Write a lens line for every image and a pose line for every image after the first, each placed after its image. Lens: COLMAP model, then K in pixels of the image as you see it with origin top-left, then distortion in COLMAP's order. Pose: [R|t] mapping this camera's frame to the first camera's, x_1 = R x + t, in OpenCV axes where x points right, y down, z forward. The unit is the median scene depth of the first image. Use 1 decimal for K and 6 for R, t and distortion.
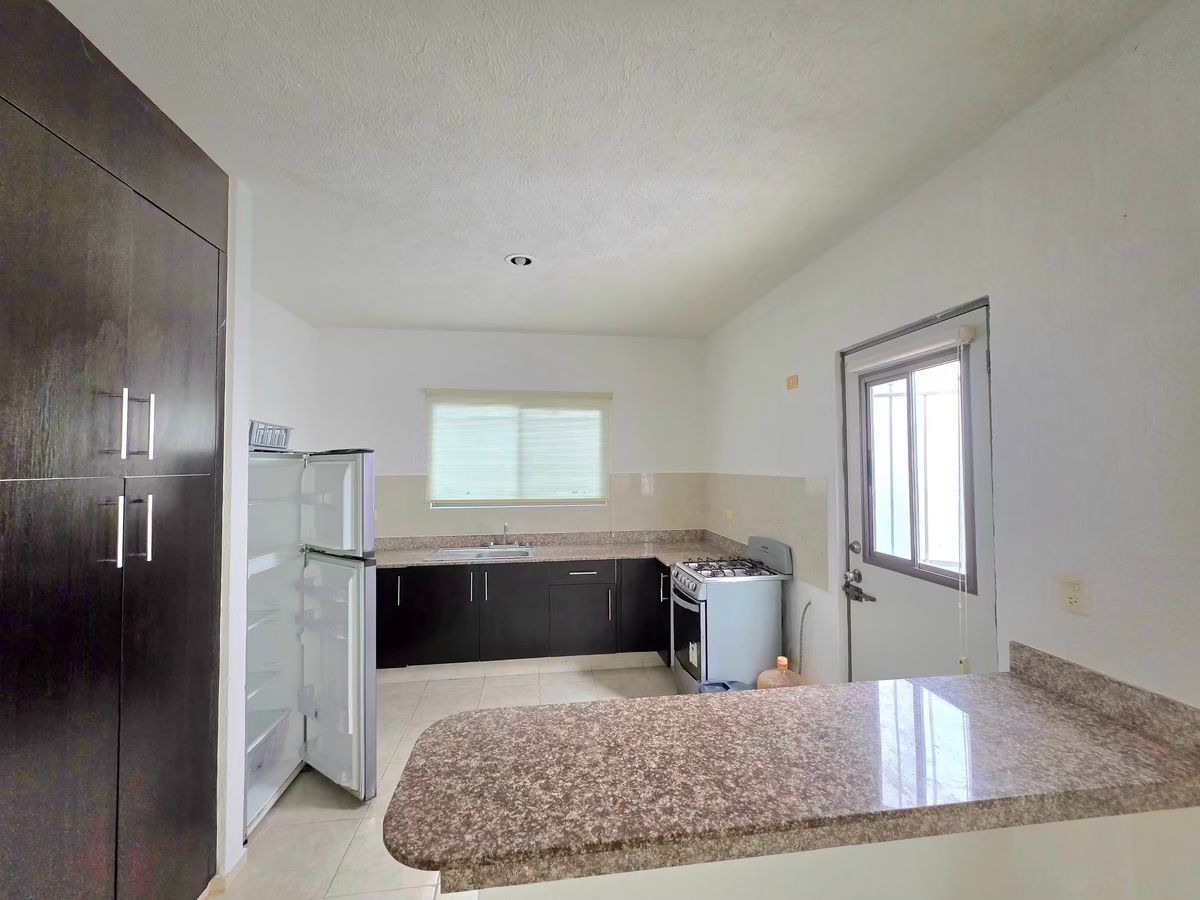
lens RADIAL K [[480.0, 0, 599.4], [0, 480.0, 457.8], [0, 0, 1]] dist [0.002057, -0.000664]
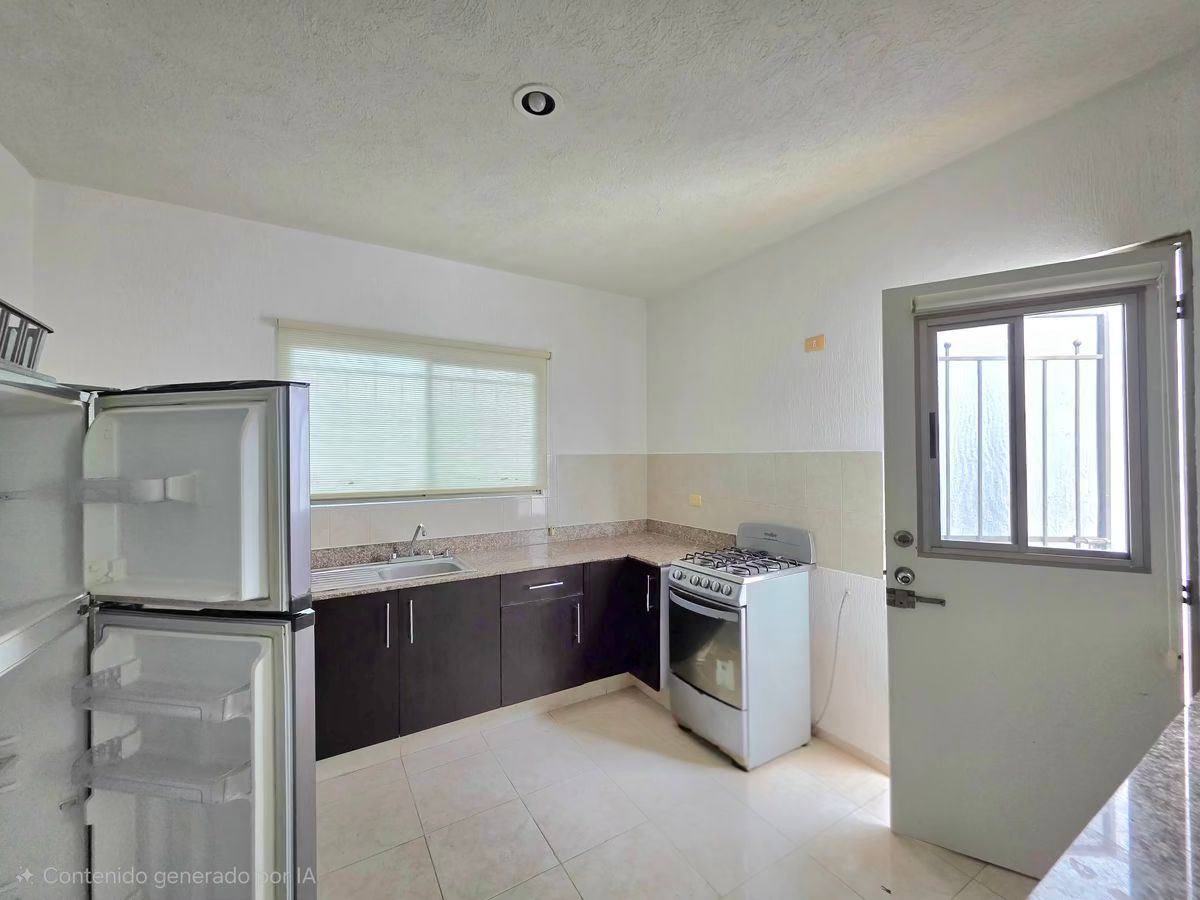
lens RADIAL K [[480.0, 0, 601.7], [0, 480.0, 456.0], [0, 0, 1]] dist [0.002057, -0.000664]
pose [[0.913861, 0.002315, 0.406021, -0.271160], [-0.007166, 0.999920, 0.010427, 0.032997], [-0.405965, -0.012439, 0.913804, 0.303686]]
